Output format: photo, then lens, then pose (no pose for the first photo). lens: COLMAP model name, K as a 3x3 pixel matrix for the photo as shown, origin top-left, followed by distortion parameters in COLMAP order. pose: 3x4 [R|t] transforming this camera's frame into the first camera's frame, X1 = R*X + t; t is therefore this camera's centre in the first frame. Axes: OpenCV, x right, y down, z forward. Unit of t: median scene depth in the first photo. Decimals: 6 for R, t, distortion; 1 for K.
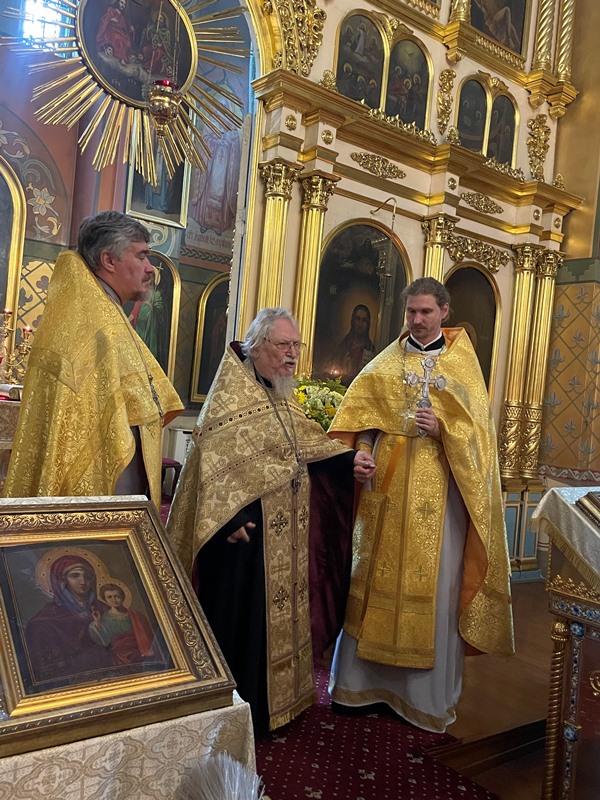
lens RADIAL K [[678.3, 0, 317.3], [0, 678.3, 393.4], [0, 0, 1]] dist [0.089066, -0.001216]
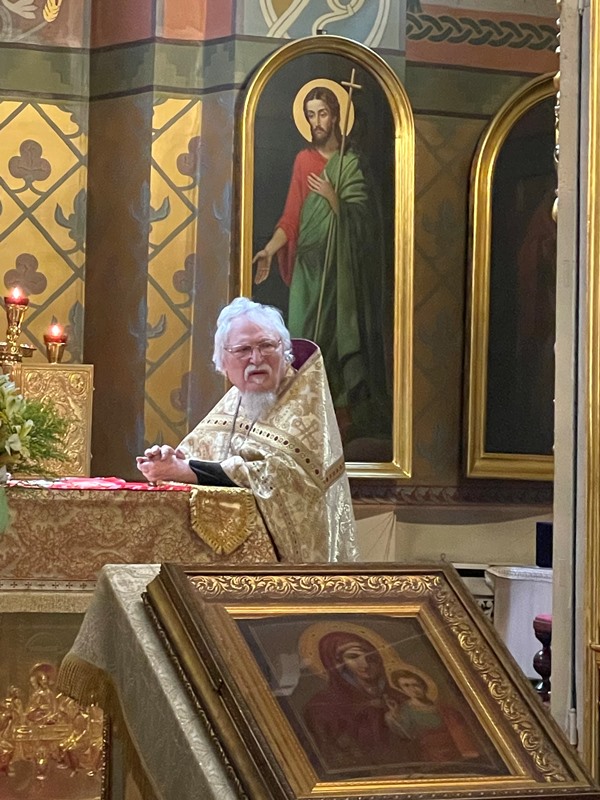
lens RADIAL K [[2200.0, 0, 300.0], [0, 2200.0, 400.0], [0, 0, 1]] dist [-0.035901, -0.135745]
pose [[0.965045, -0.071813, -0.252053, 0.139159], [0.066142, 0.997331, -0.030914, 0.070185], [0.253600, 0.013162, 0.967220, -0.971537]]
